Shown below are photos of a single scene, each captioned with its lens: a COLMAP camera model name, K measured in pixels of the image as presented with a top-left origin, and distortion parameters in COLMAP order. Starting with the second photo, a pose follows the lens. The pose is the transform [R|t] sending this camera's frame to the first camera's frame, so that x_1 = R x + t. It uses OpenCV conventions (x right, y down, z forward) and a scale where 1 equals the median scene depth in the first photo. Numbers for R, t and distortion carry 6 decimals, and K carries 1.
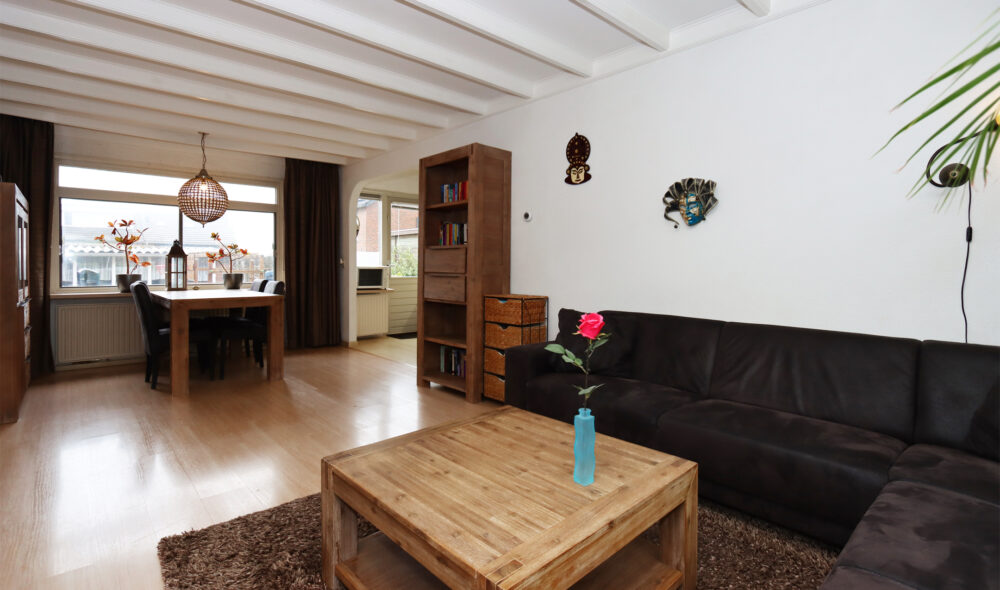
lens RADIAL K [[479.7, 0, 493.9], [0, 479.7, 265.3], [0, 0, 1]] dist [-0.001835, -0.000273]
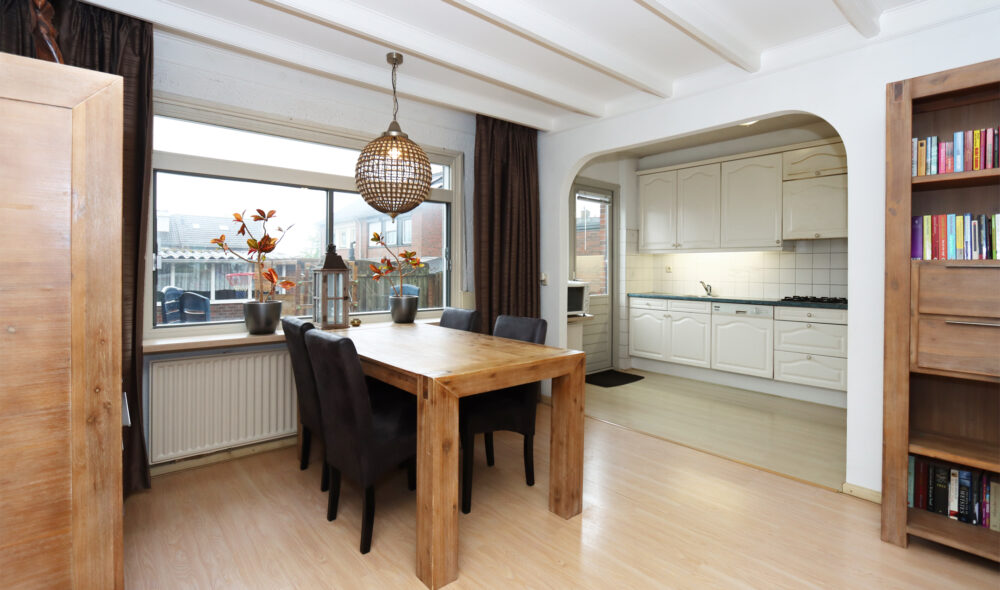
lens RADIAL K [[479.7, 0, 493.9], [0, 479.7, 265.3], [0, 0, 1]] dist [-0.001835, -0.000273]
pose [[0.999684, 0.003833, -0.024851, -0.551716], [-0.004032, 0.999960, -0.007971, -0.027776], [0.024819, 0.008068, 0.999659, 0.497386]]
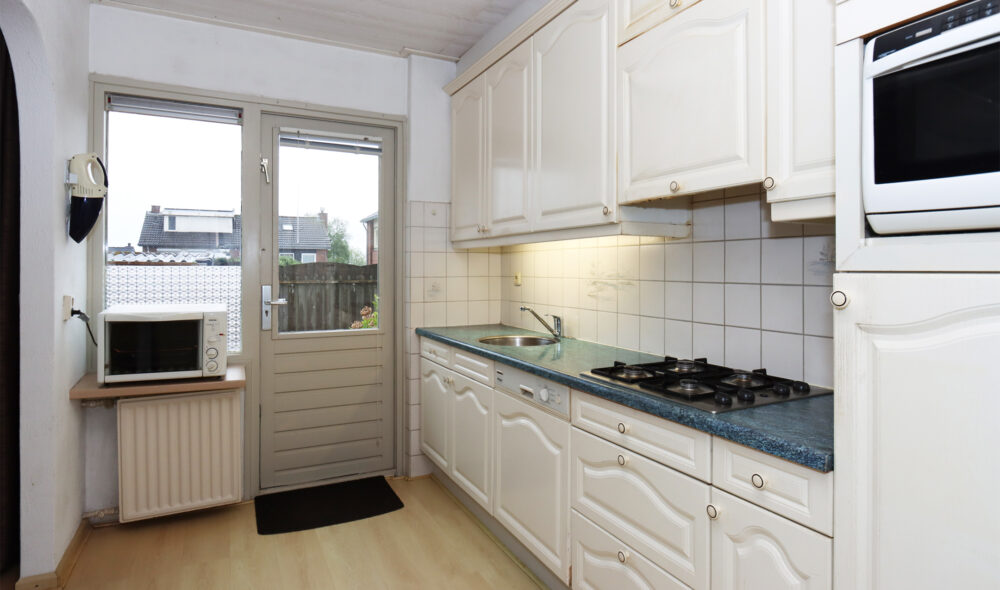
lens RADIAL K [[555.2, 0, 498.9], [0, 555.2, 267.1], [0, 0, 1]] dist [-0.002539, -0.000152]
pose [[0.959841, 0.000012, -0.280545, 0.111705], [-0.002530, 0.999960, -0.008614, -0.040801], [0.280534, 0.008978, 0.959802, 1.112709]]
